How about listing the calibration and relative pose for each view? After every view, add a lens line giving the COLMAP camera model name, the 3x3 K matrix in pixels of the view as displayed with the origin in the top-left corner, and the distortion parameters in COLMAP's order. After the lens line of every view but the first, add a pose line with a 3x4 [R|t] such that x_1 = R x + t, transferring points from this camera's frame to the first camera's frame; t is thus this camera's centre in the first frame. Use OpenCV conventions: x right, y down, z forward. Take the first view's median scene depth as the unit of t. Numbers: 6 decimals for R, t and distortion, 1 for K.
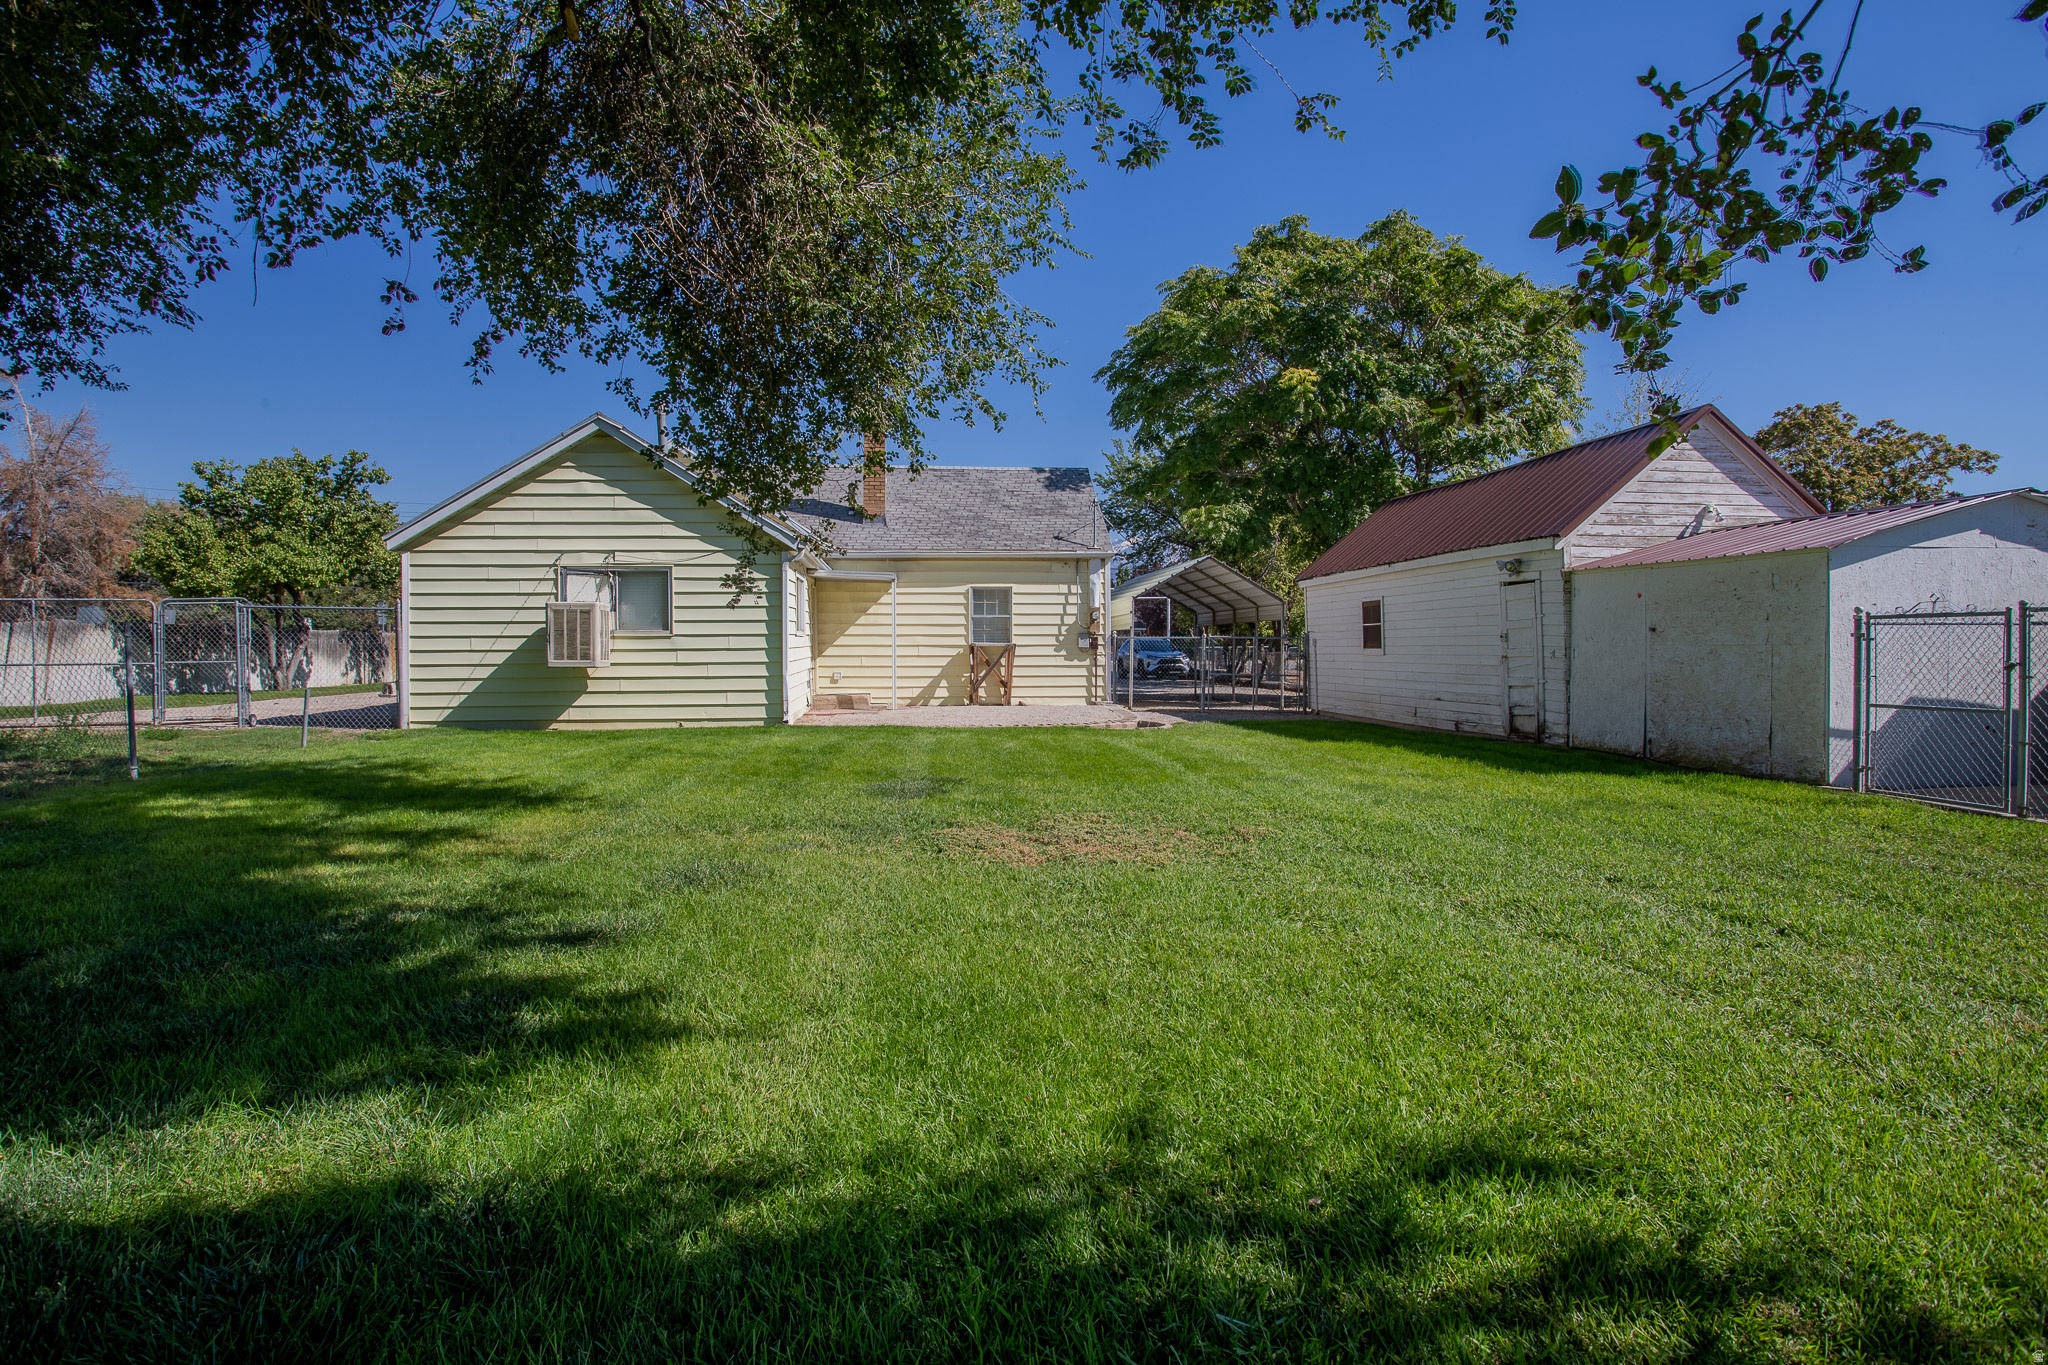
lens RADIAL K [[1098.3, 0, 1019.8], [0, 1098.3, 682.9], [0, 0, 1]] dist [-0.005668, 0.001069]
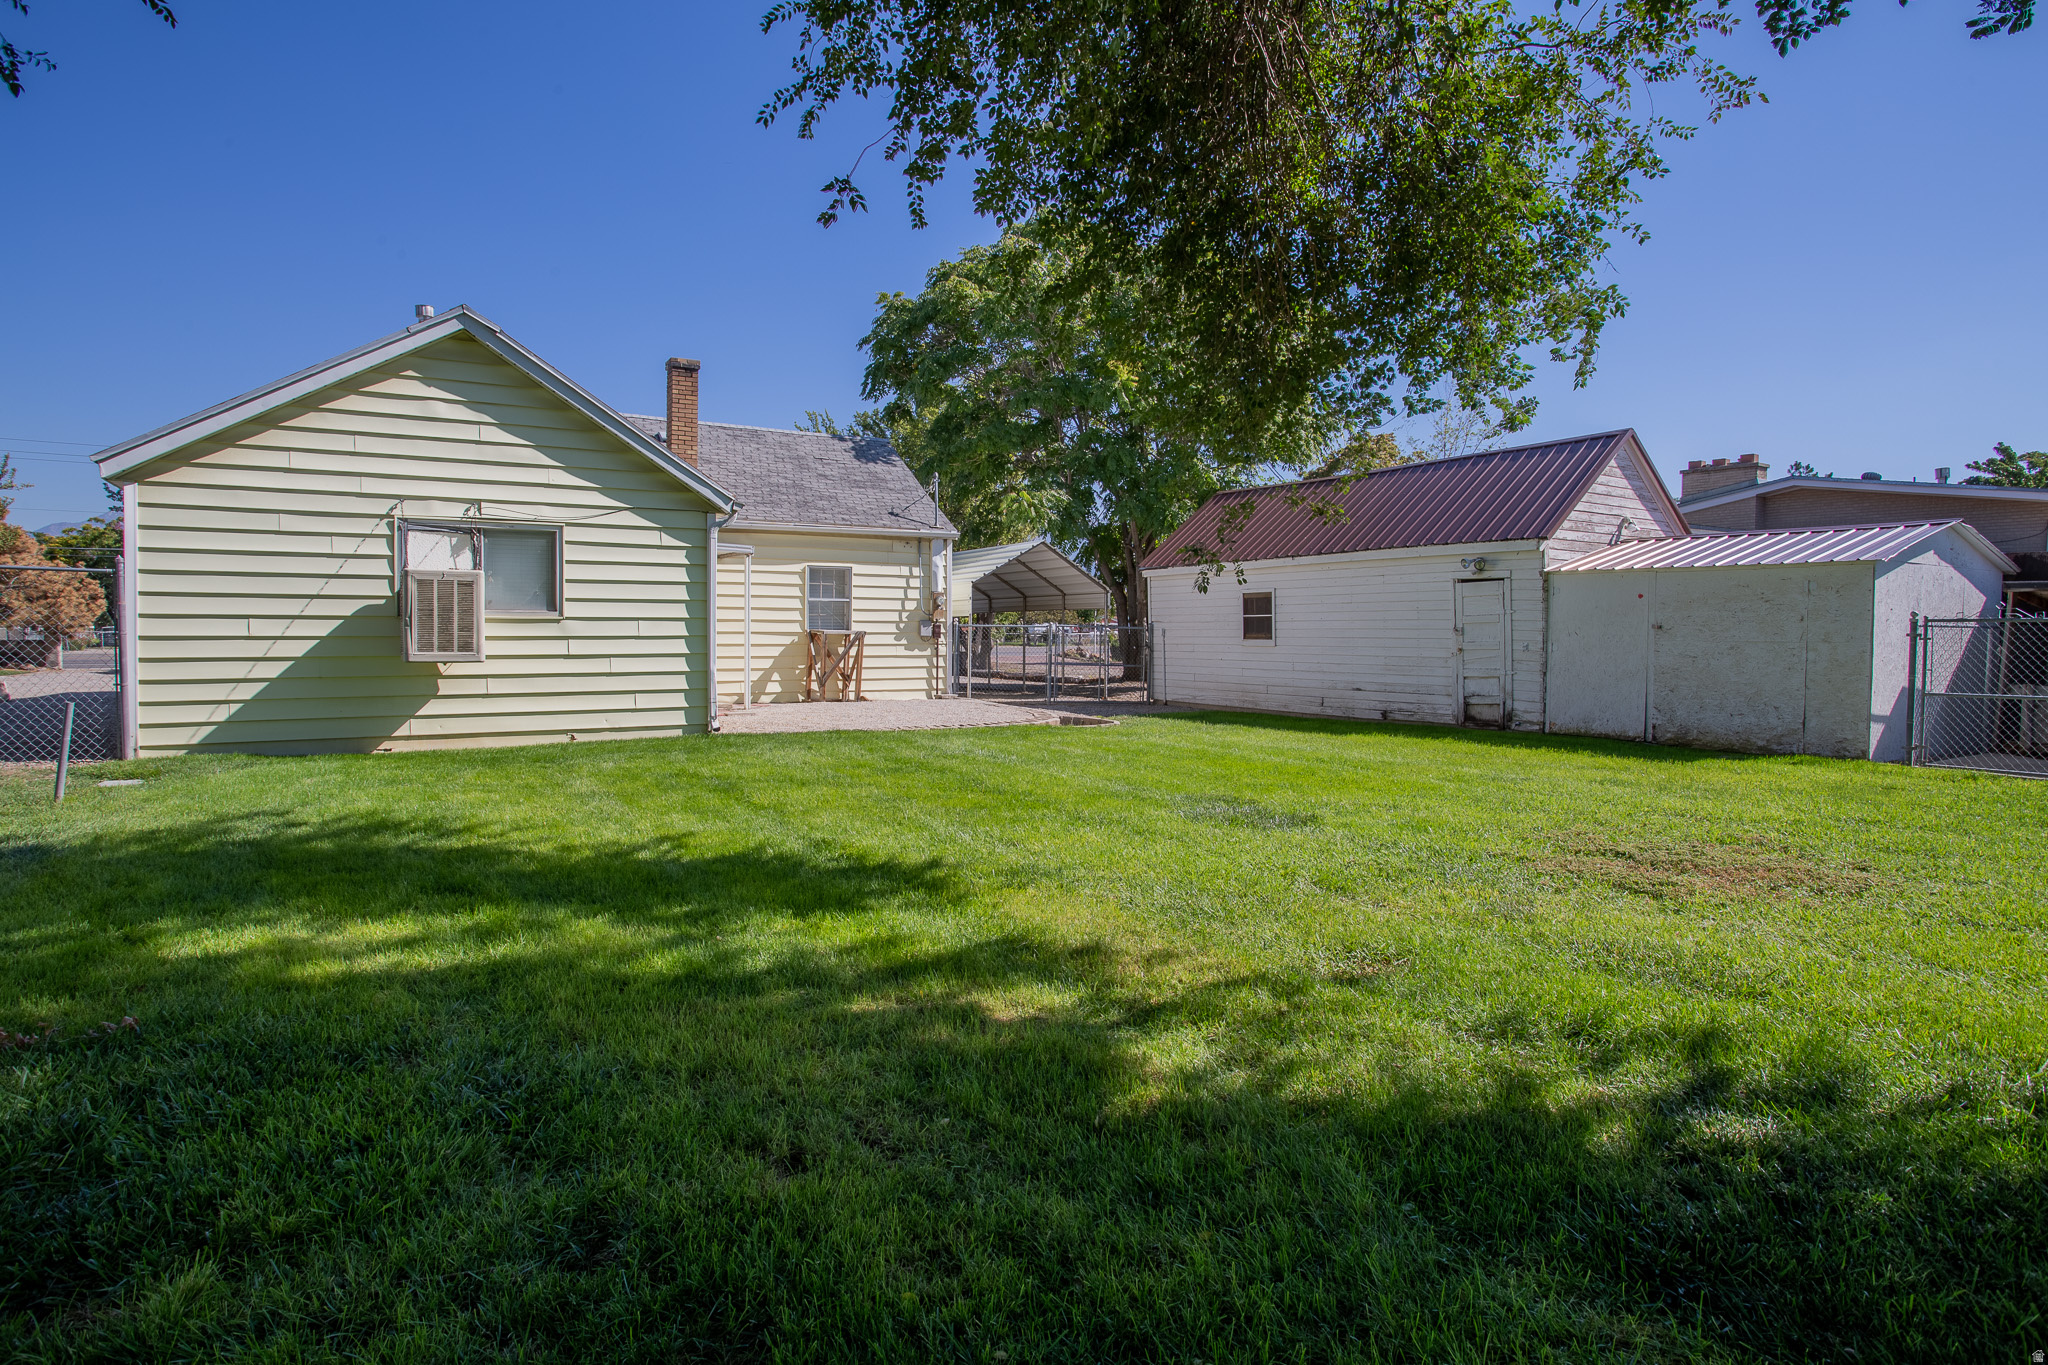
lens RADIAL K [[1098.3, 0, 1024.7], [0, 1098.3, 670.6], [0, 0, 1]] dist [-0.005668, 0.001069]
pose [[0.906108, -0.006709, 0.422994, -0.350078], [0.005748, 0.999977, 0.003548, -0.008703], [-0.423008, -0.000784, 0.906126, 0.193127]]
